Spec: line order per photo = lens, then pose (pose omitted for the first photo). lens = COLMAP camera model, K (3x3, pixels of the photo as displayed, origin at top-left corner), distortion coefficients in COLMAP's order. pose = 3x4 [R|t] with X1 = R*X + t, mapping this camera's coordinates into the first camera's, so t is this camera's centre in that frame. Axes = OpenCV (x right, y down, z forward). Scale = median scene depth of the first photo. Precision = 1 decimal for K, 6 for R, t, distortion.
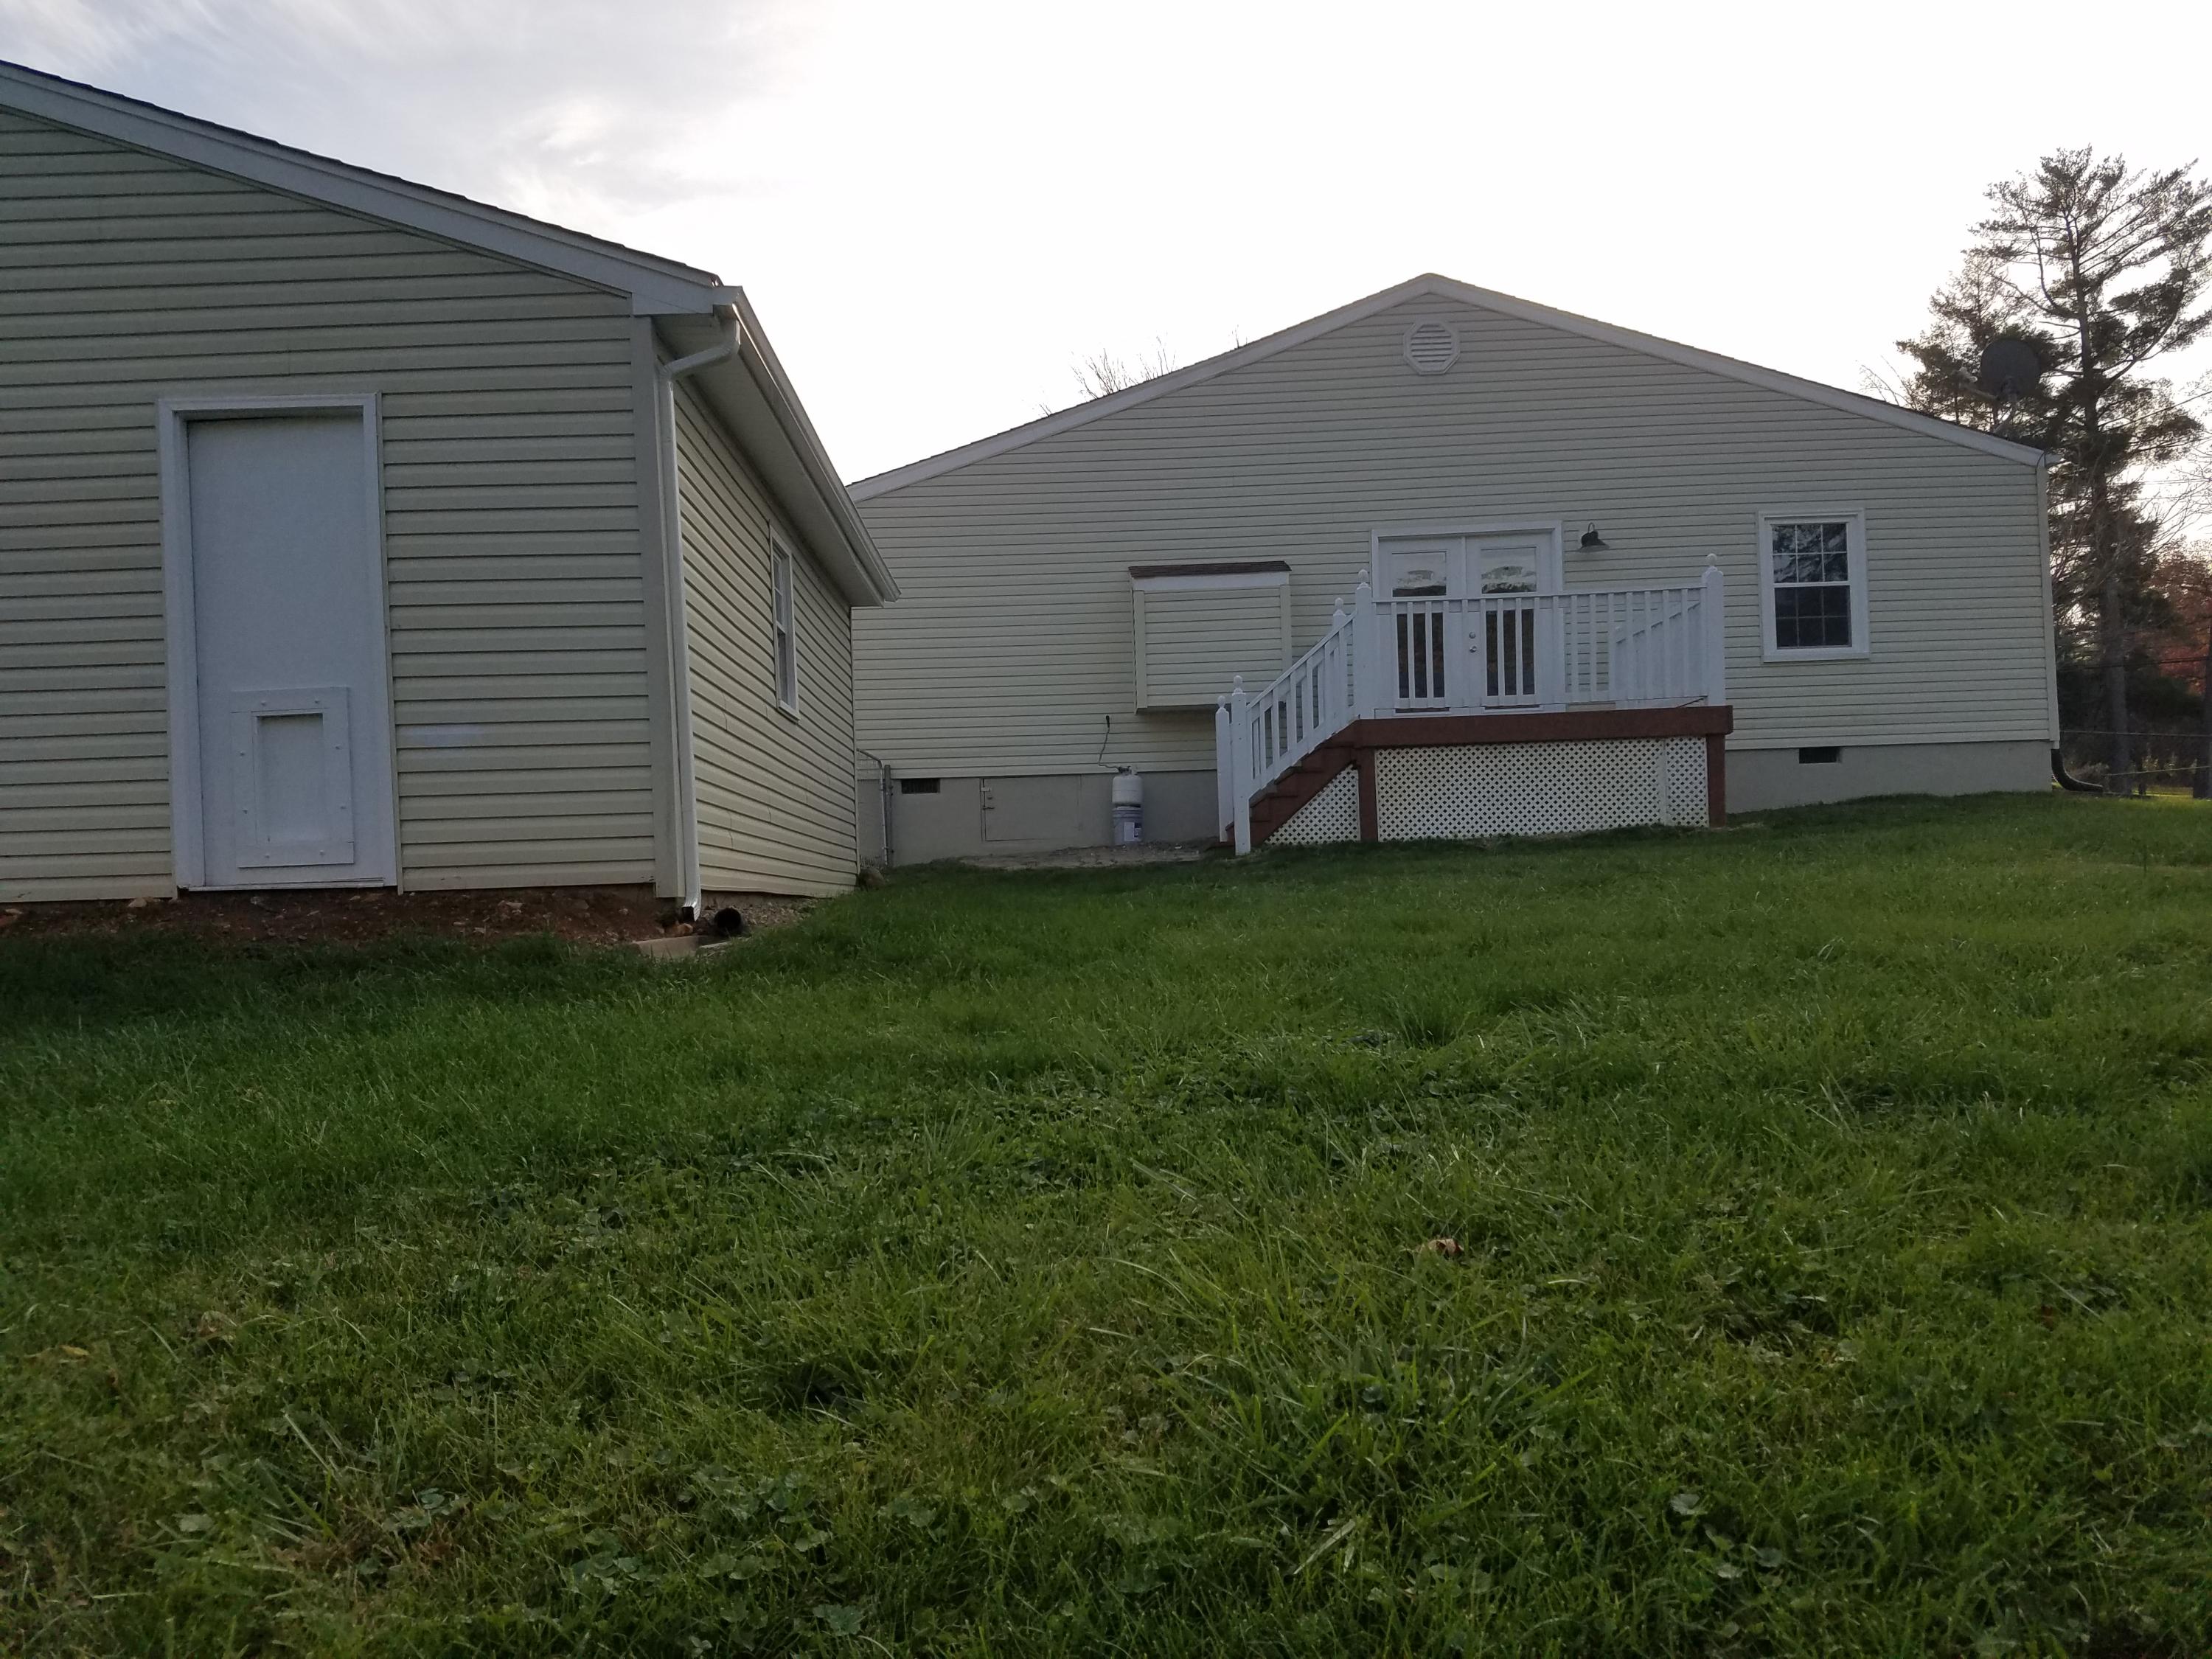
lens RADIAL K [[1675.8, 0, 1061.2], [0, 1675.8, 862.8], [0, 0, 1]] dist [0.066188, -0.118244]
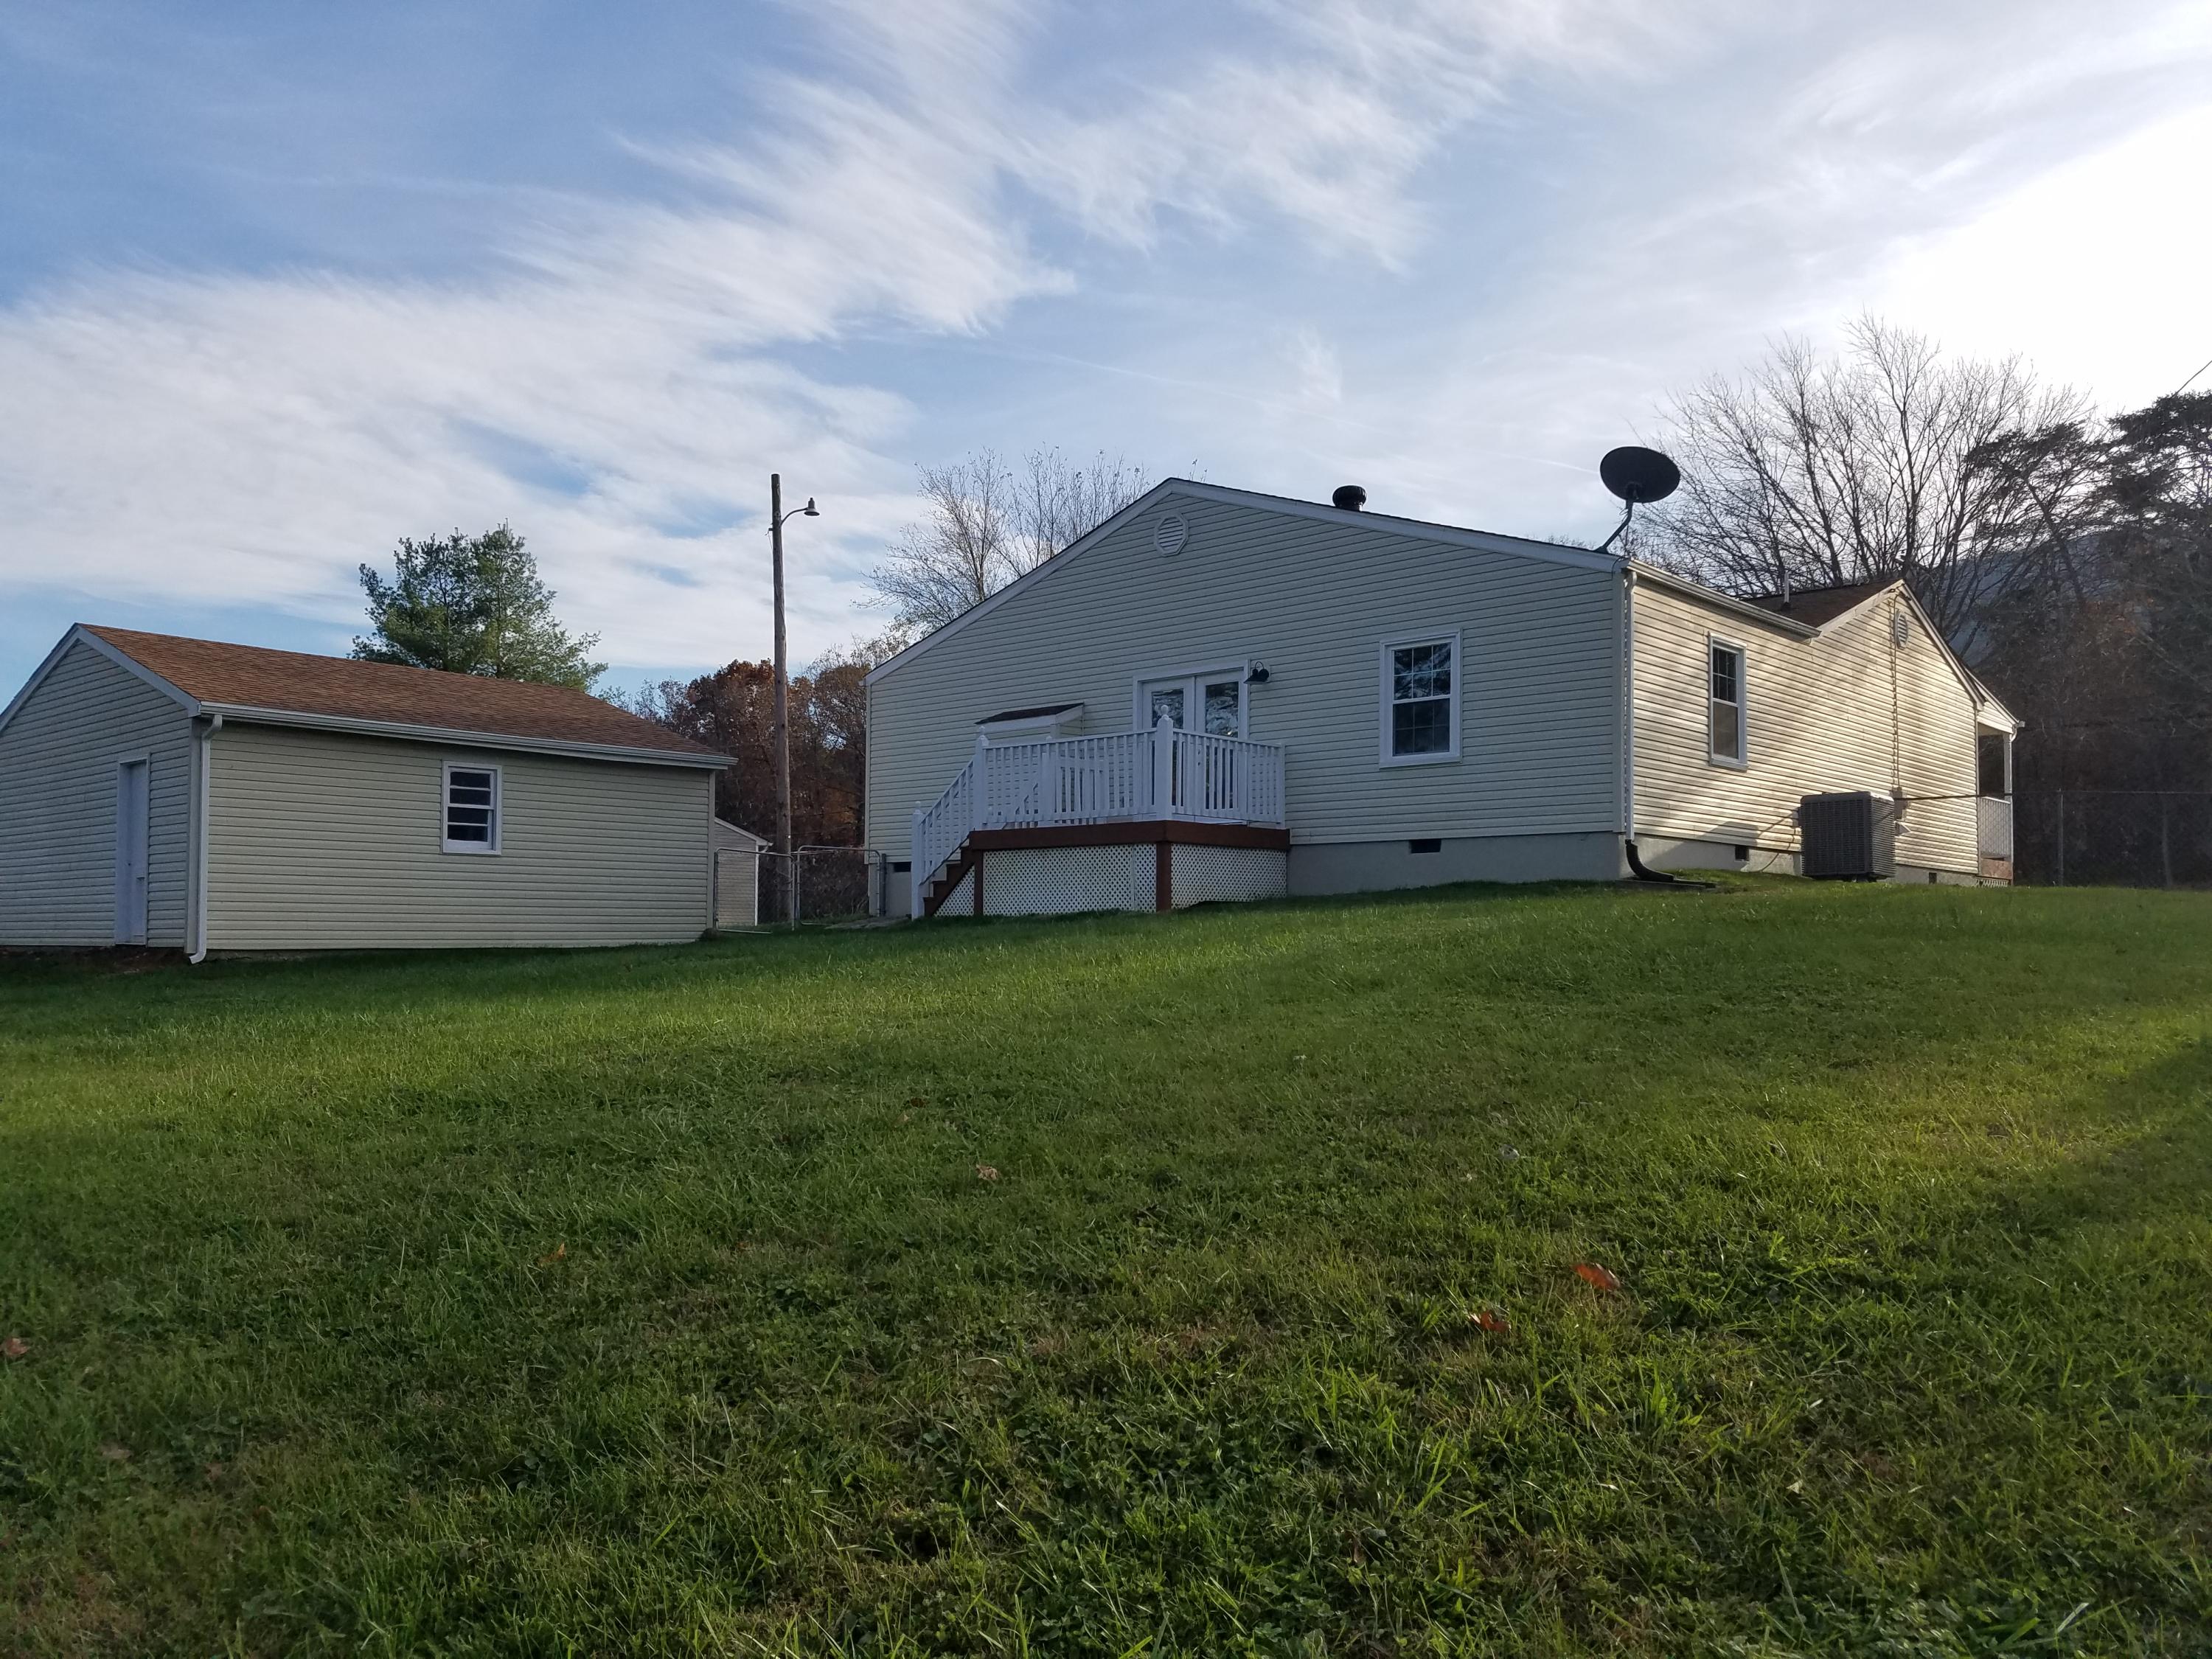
lens RADIAL K [[1685.1, 0, 1072.1], [0, 1685.1, 856.7], [0, 0, 1]] dist [0.267177, -0.532711]
pose [[0.753924, 0.001283, -0.656960, 1.037663], [-0.008785, 0.999928, -0.008129, -0.044675], [0.656903, 0.011900, 0.753882, -0.043283]]
